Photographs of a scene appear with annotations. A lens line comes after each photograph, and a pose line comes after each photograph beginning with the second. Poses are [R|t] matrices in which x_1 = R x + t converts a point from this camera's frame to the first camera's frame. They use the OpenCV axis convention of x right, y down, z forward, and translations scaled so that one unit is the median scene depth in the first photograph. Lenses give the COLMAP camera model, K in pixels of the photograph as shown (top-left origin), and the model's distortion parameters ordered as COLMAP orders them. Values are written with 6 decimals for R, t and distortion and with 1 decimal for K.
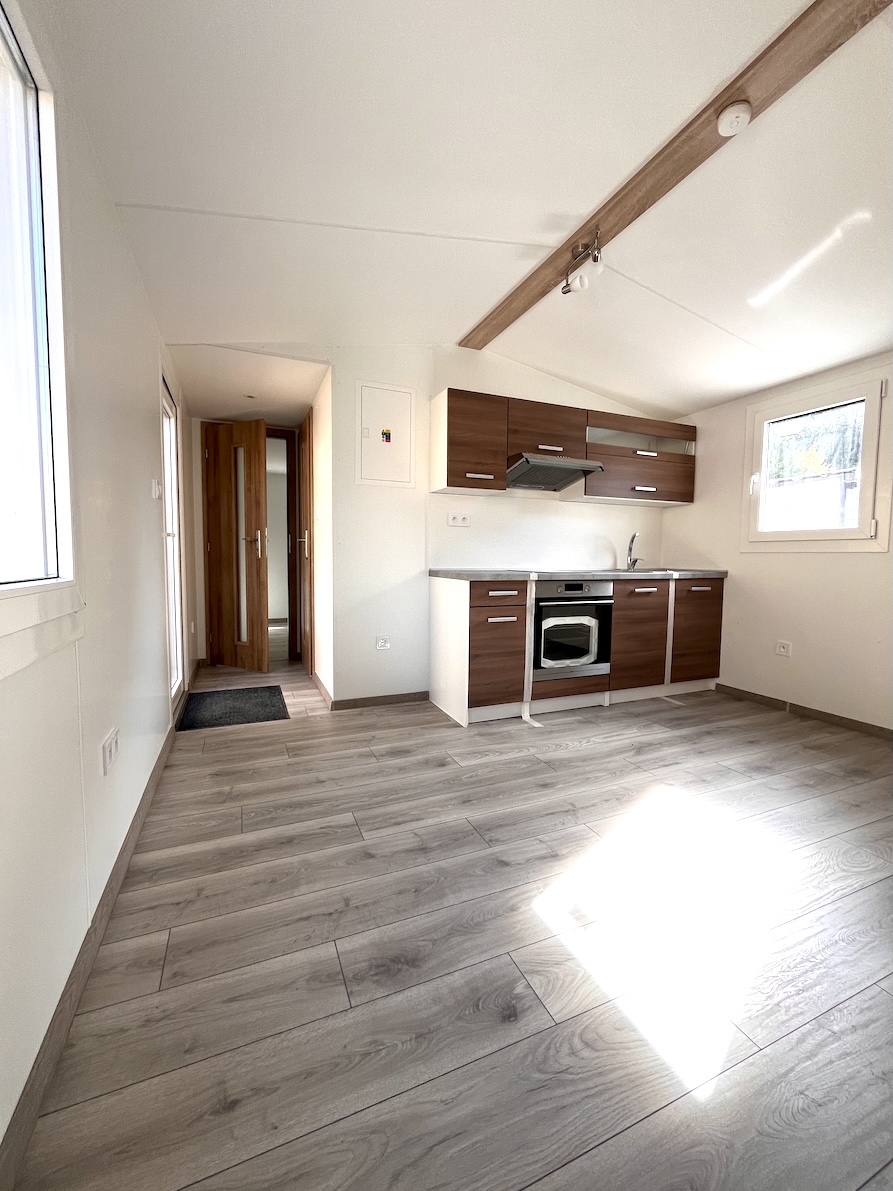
lens RADIAL K [[487.2, 0, 442.8], [0, 487.2, 589.2], [0, 0, 1]] dist [-0.000586, 0.000240]
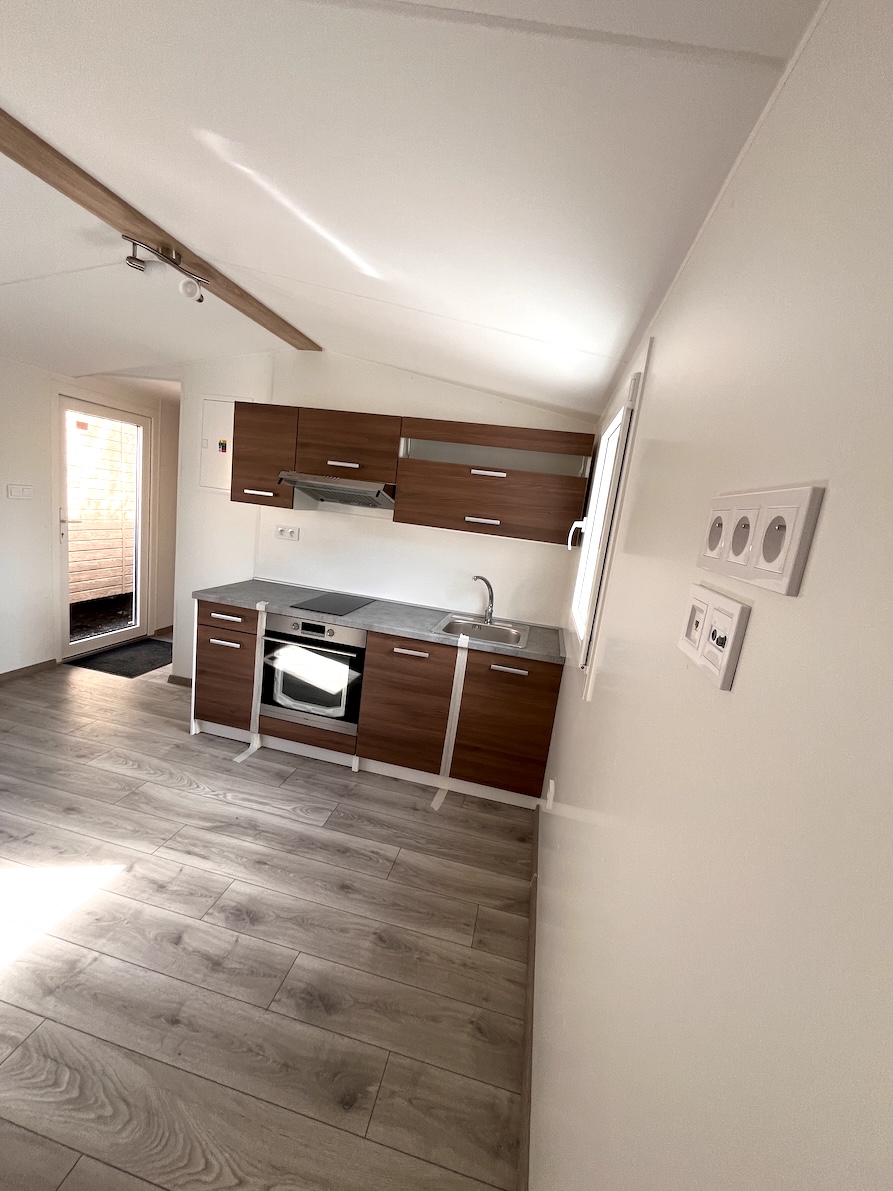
lens RADIAL K [[487.2, 0, 446.9], [0, 487.2, 587.4], [0, 0, 1]] dist [-0.000586, 0.000240]
pose [[0.814957, 0.185624, -0.548989, 0.935902], [-0.151430, 0.982611, 0.107448, -0.206671], [0.559387, -0.004432, 0.828895, 0.408058]]
